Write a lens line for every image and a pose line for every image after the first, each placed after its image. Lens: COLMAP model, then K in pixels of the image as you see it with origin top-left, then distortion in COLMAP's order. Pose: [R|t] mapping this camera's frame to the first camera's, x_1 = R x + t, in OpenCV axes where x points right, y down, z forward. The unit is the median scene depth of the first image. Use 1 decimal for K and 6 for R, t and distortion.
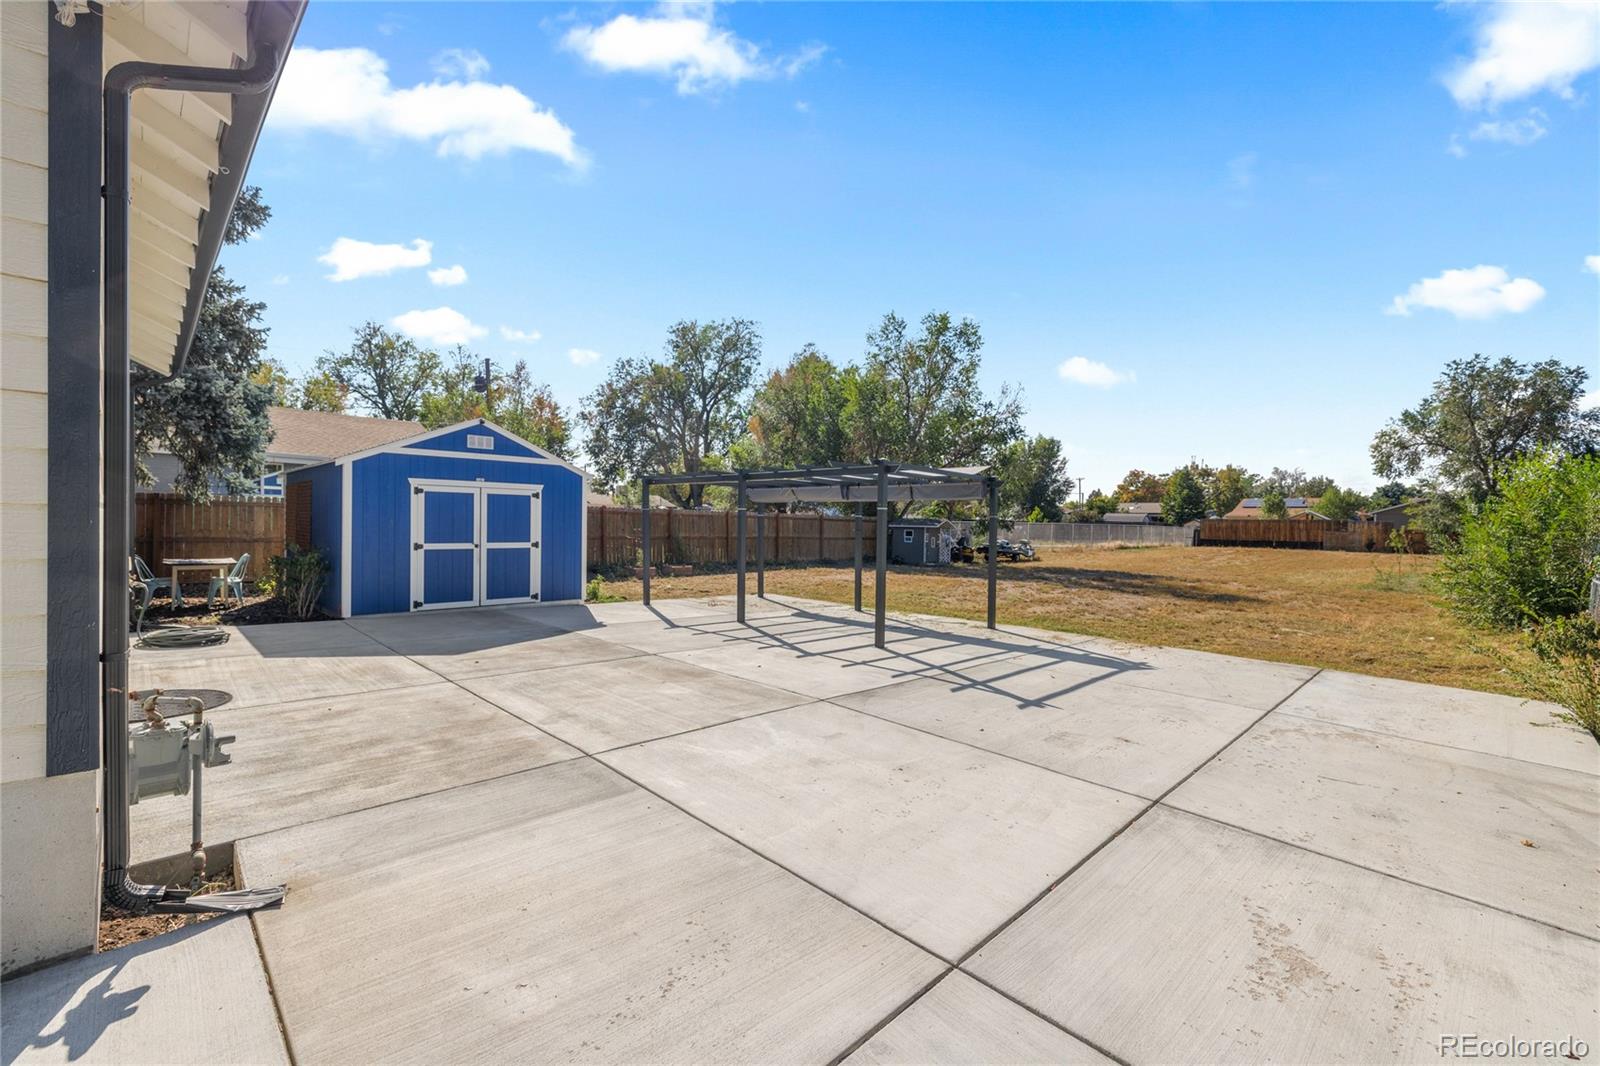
lens RADIAL K [[684.4, 0, 792.2], [0, 684.4, 530.2], [0, 0, 1]] dist [0.008310, -0.000996]
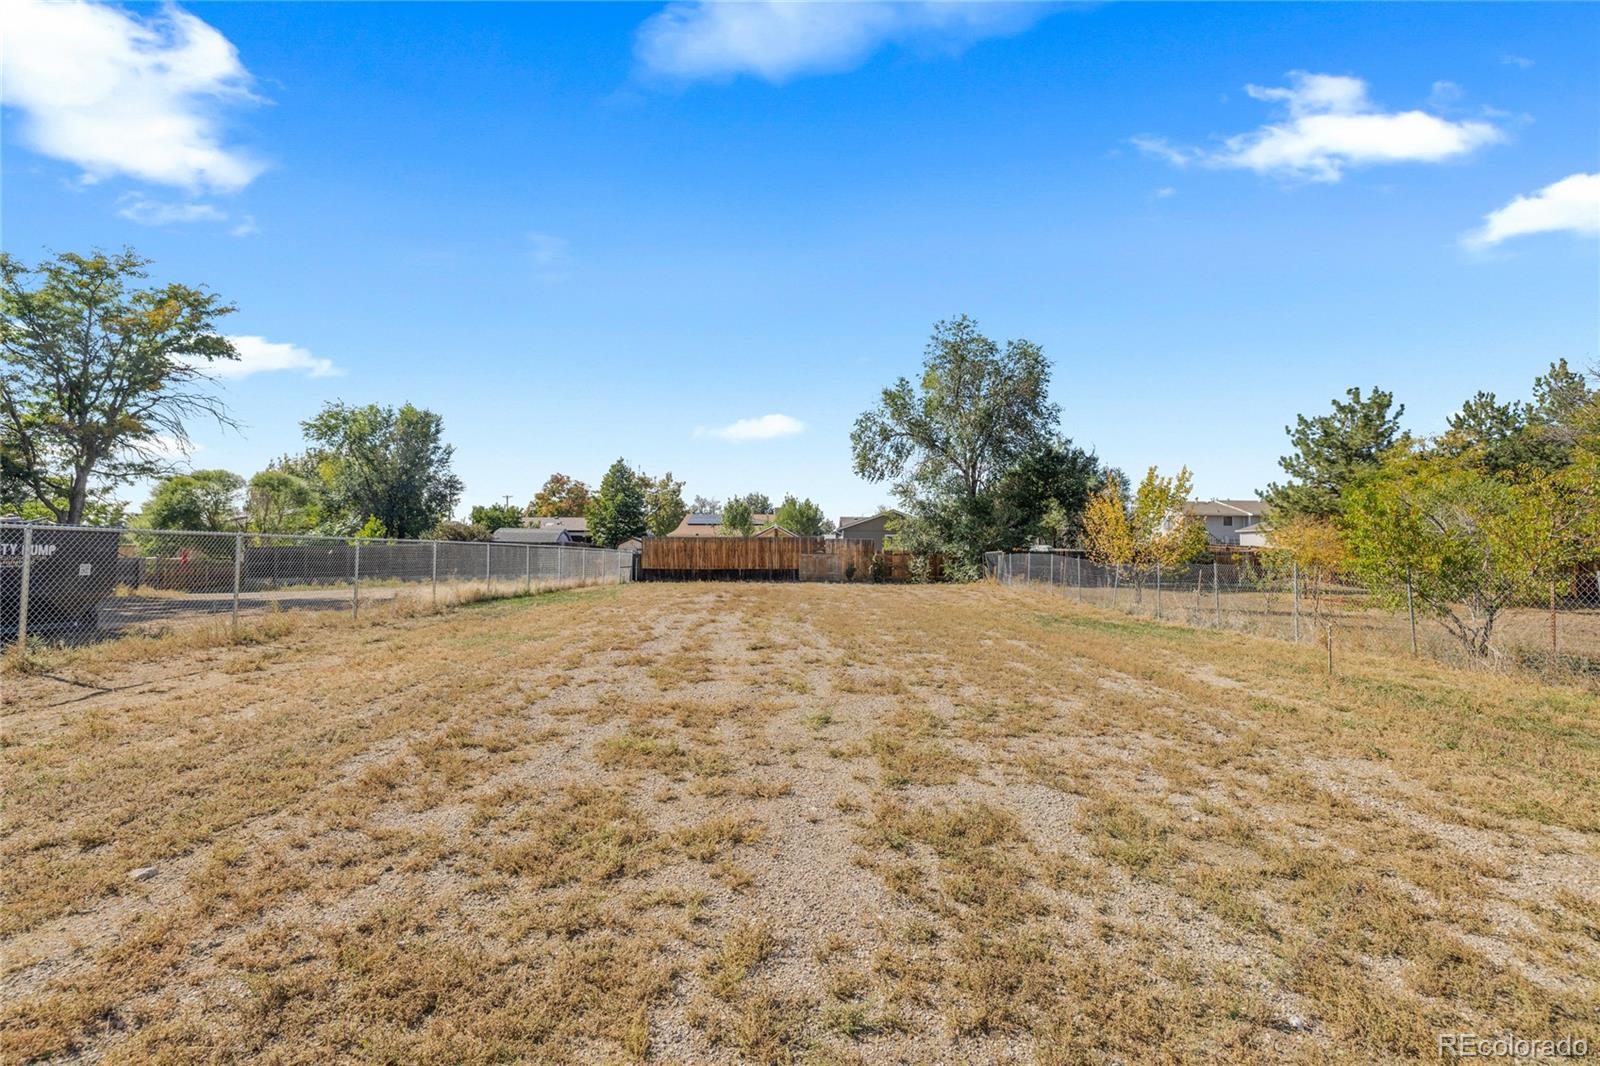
lens RADIAL K [[684.4, 0, 800.3], [0, 684.4, 537.8], [0, 0, 1]] dist [0.008310, -0.000996]
pose [[0.713160, 0.007050, 0.700966, 0.190715], [0.014092, 0.999603, -0.024390, 0.001383], [-0.700859, 0.027272, 0.712778, 0.332109]]
